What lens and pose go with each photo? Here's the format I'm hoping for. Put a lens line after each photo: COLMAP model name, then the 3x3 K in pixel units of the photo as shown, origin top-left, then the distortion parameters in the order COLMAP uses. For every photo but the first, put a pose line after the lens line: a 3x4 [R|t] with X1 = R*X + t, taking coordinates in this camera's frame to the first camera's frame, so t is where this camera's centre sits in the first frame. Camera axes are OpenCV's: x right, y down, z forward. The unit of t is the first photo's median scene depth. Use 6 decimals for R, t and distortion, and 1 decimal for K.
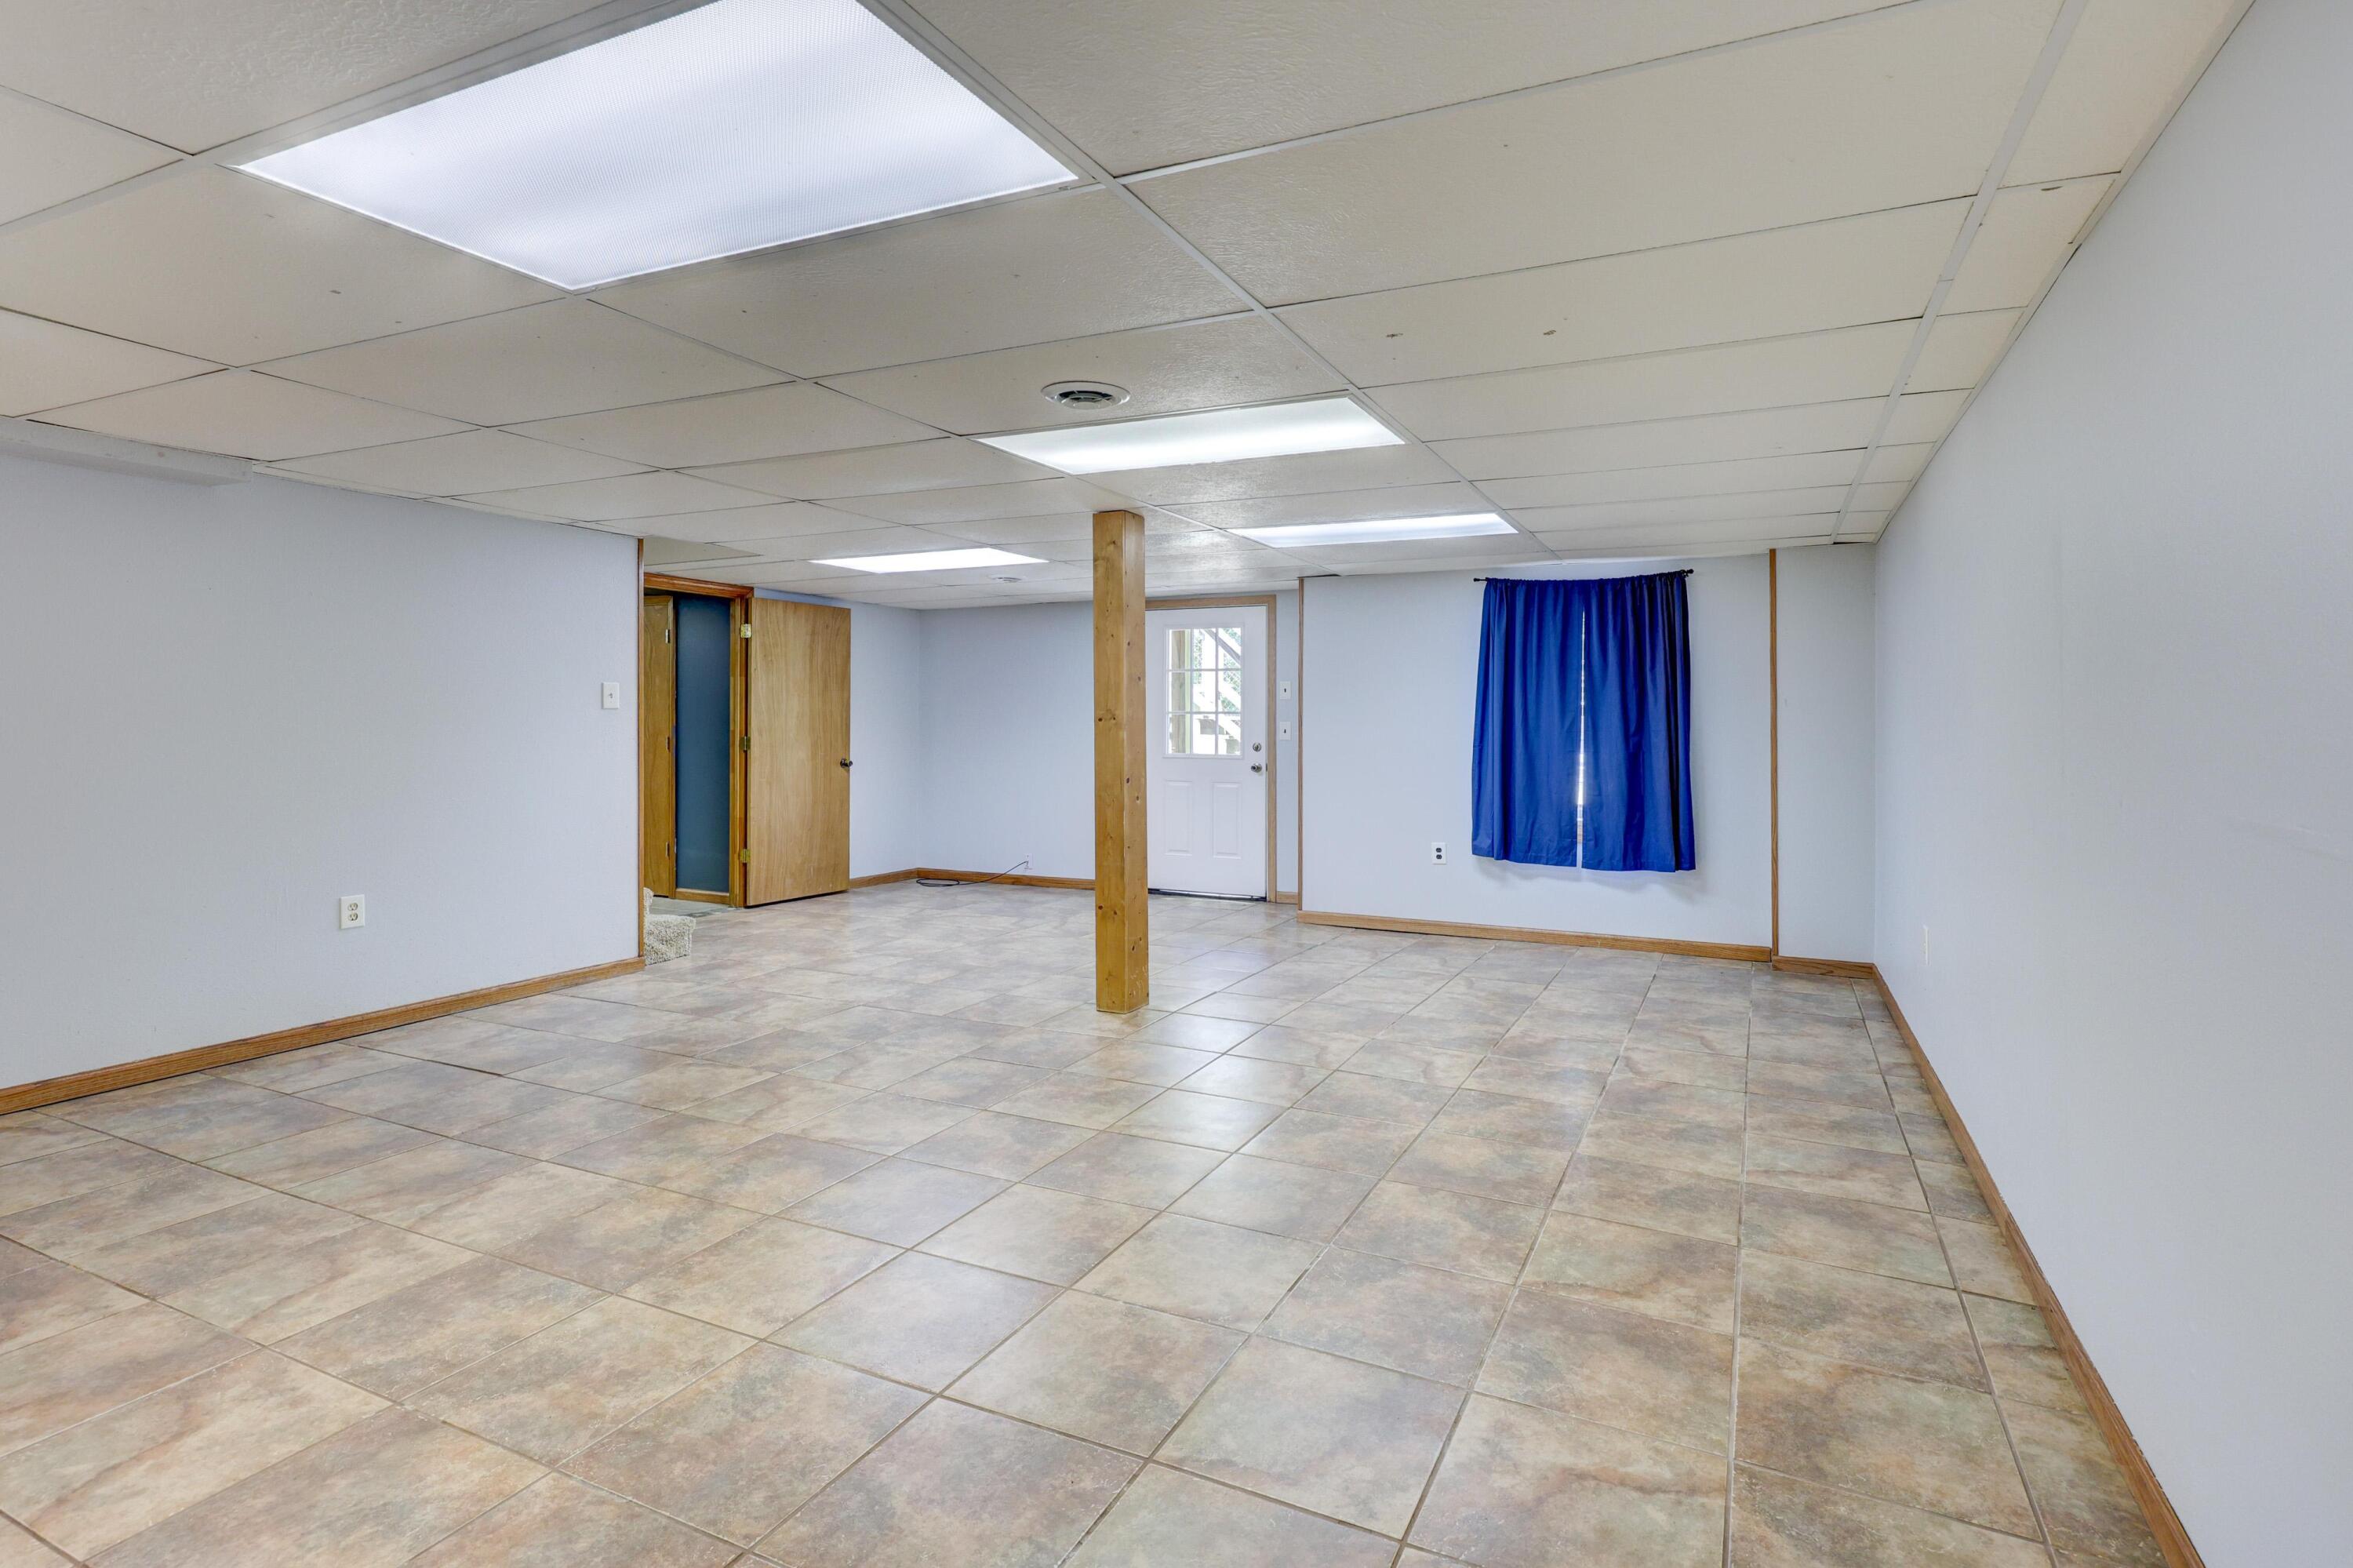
lens RADIAL K [[1076.8, 0, 1178.8], [0, 1076.8, 776.6], [0, 0, 1]] dist [0.000005, 0.000519]
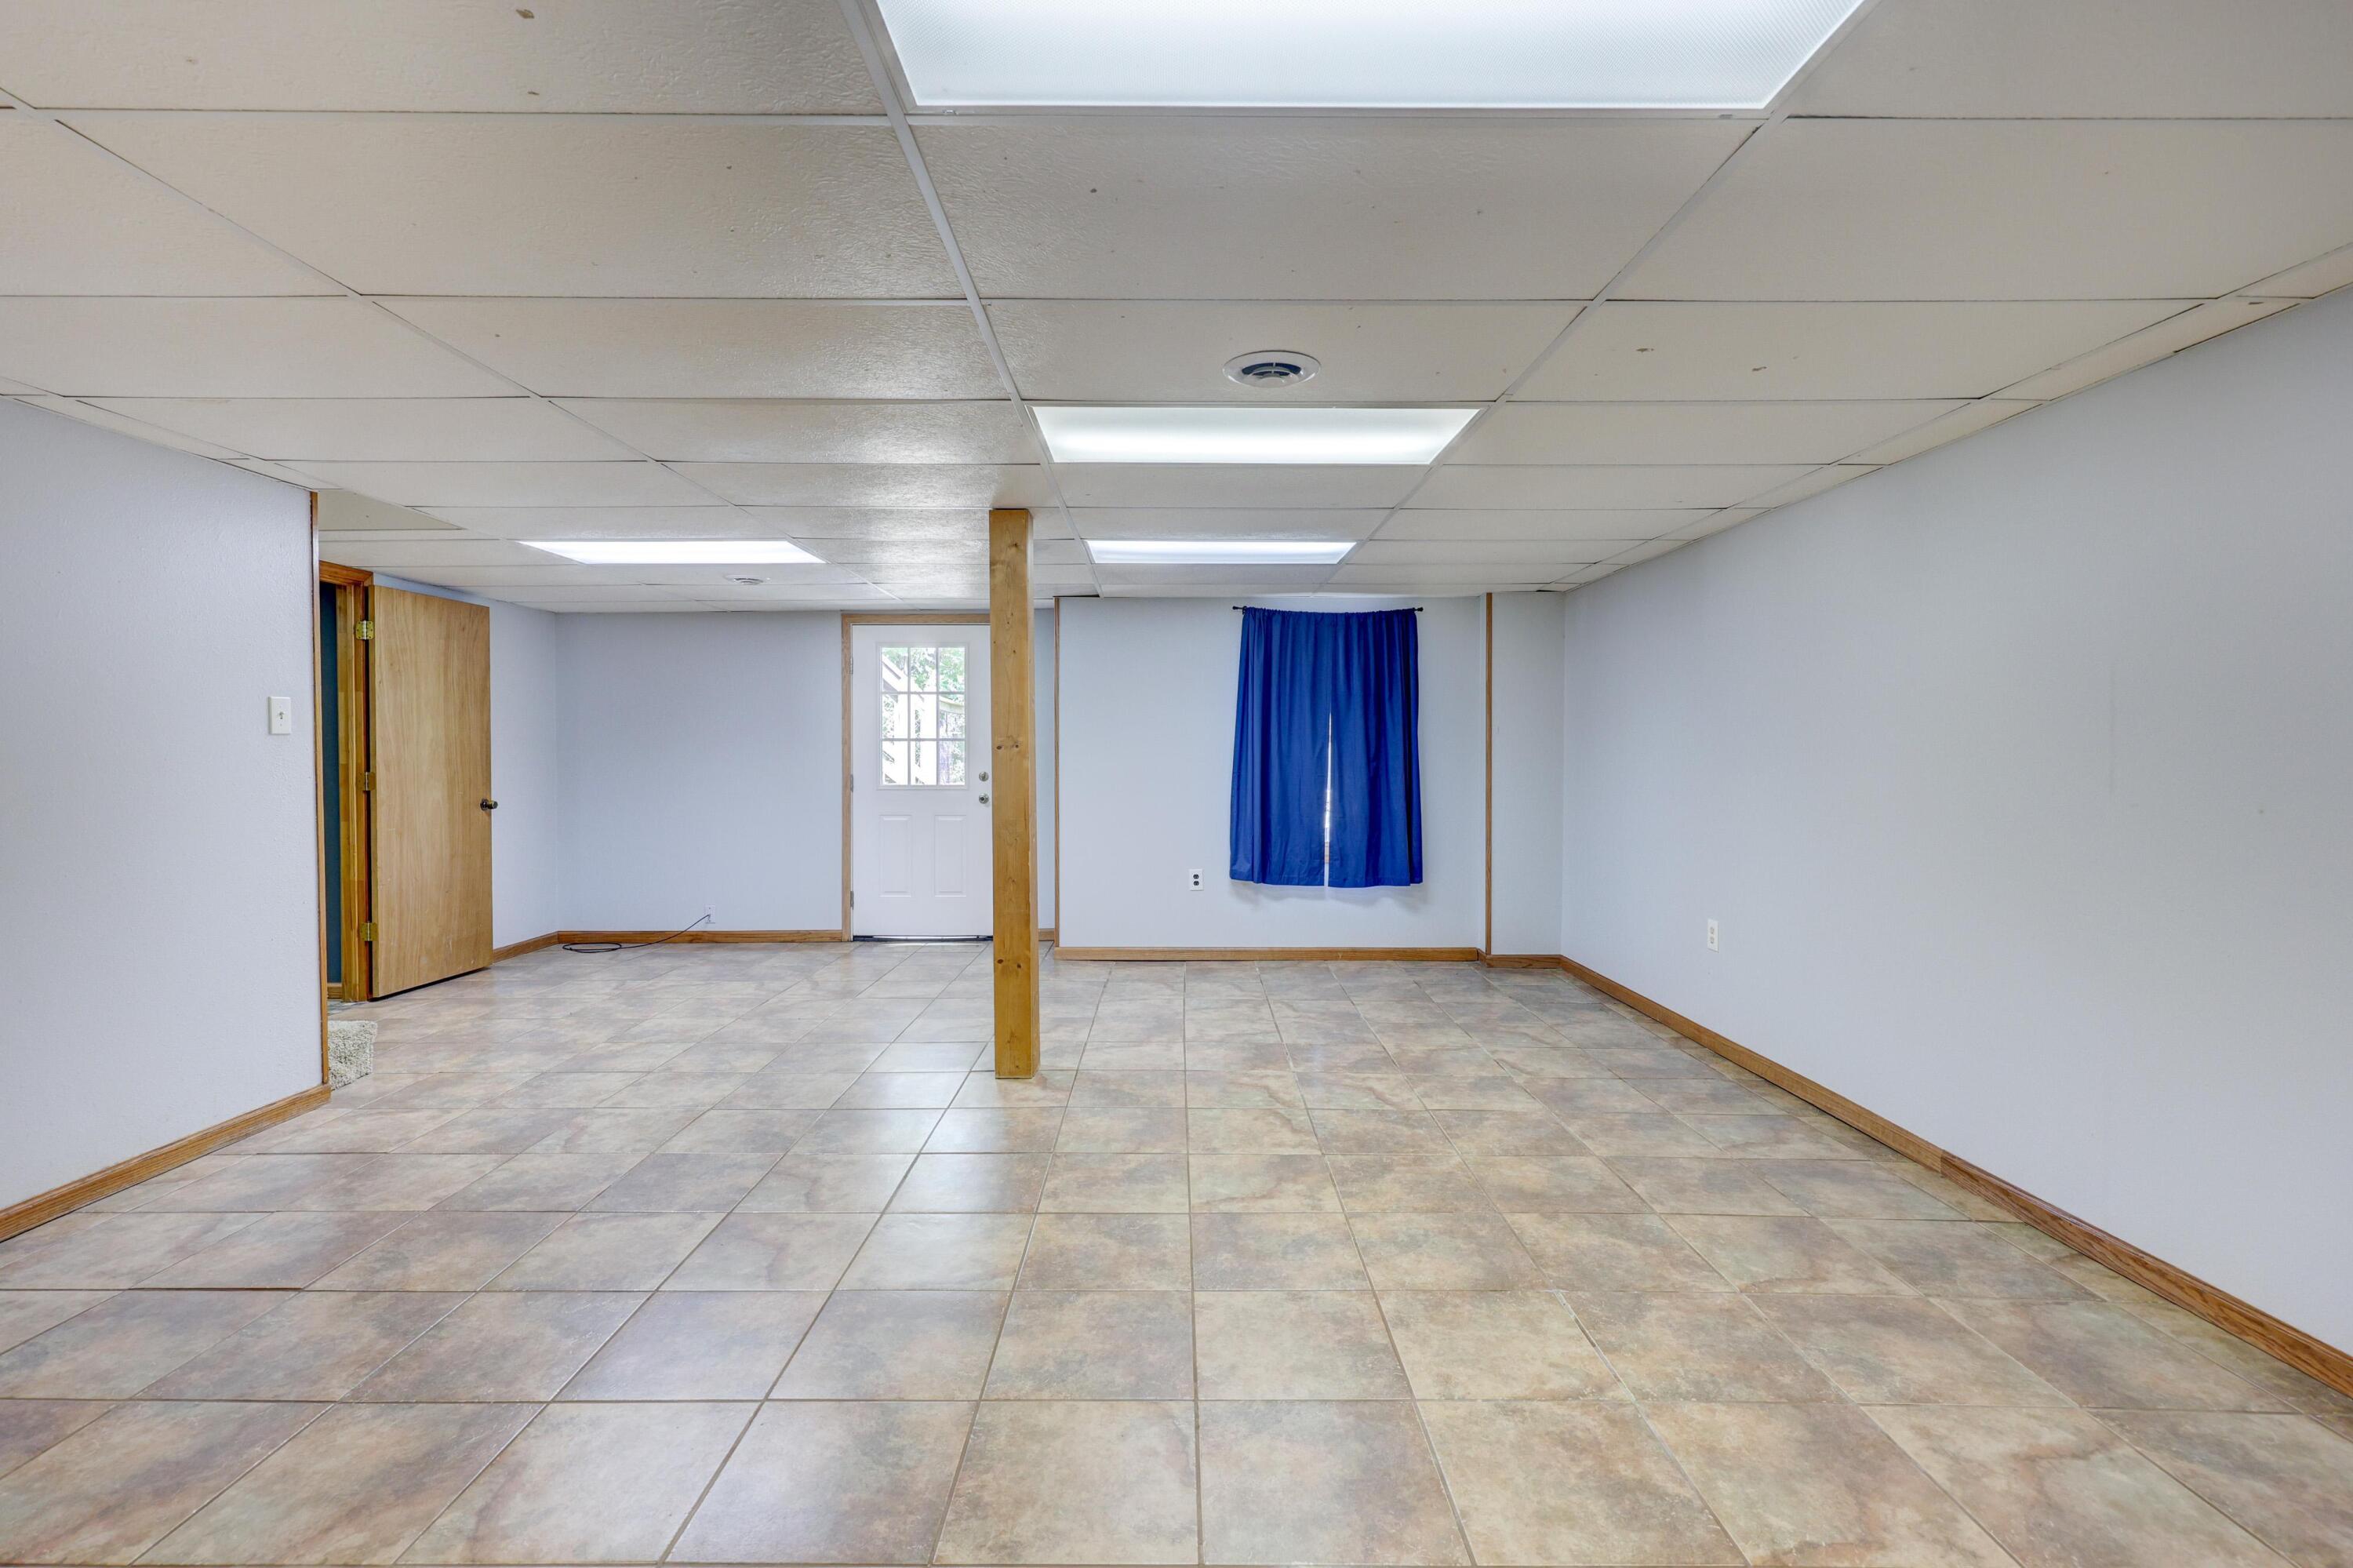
lens RADIAL K [[1086.6, 0, 1171.6], [0, 1086.6, 821.9], [0, 0, 1]] dist [0.001073, 0.000352]
pose [[0.916342, -0.030931, 0.399200, -0.199710], [0.024541, 0.999476, 0.021110, -0.005119], [-0.399644, -0.009548, 0.916621, 0.089287]]
